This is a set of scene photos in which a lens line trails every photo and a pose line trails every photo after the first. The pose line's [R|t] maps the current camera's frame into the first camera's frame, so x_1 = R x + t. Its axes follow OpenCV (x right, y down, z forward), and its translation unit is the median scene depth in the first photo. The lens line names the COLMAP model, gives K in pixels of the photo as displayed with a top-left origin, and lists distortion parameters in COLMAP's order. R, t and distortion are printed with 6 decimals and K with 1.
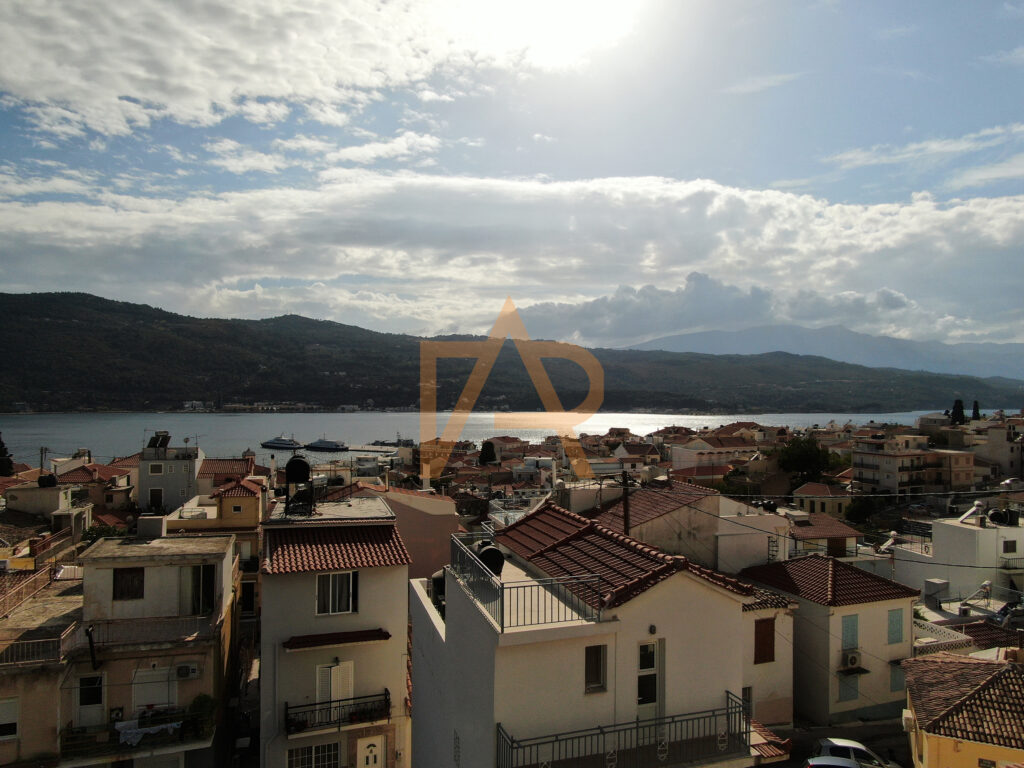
lens RADIAL K [[735.9, 0, 503.6], [0, 735.9, 380.6], [0, 0, 1]] dist [-0.003843, -0.004705]
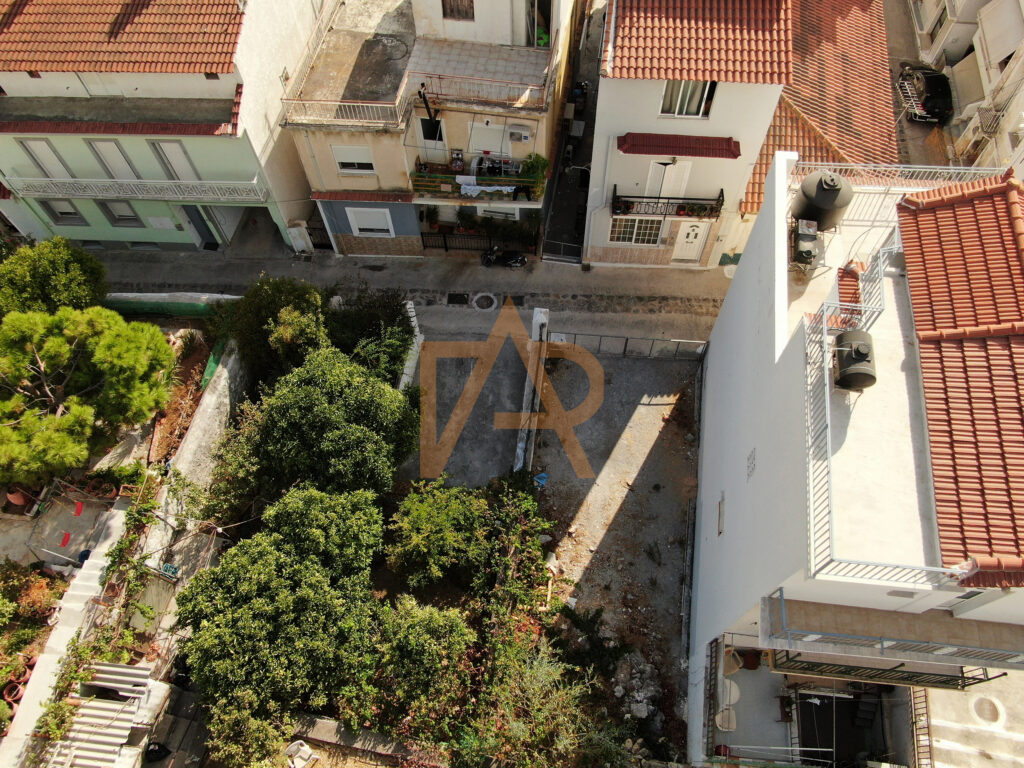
lens RADIAL K [[740.3, 0, 509.1], [0, 740.3, 381.4], [0, 0, 1]] dist [-0.016211, 0.006138]
pose [[0.906358, 0.356541, -0.226703, -0.111484], [0.035199, 0.470977, 0.881443, -0.289765], [0.421042, -0.806882, 0.414324, 0.336611]]
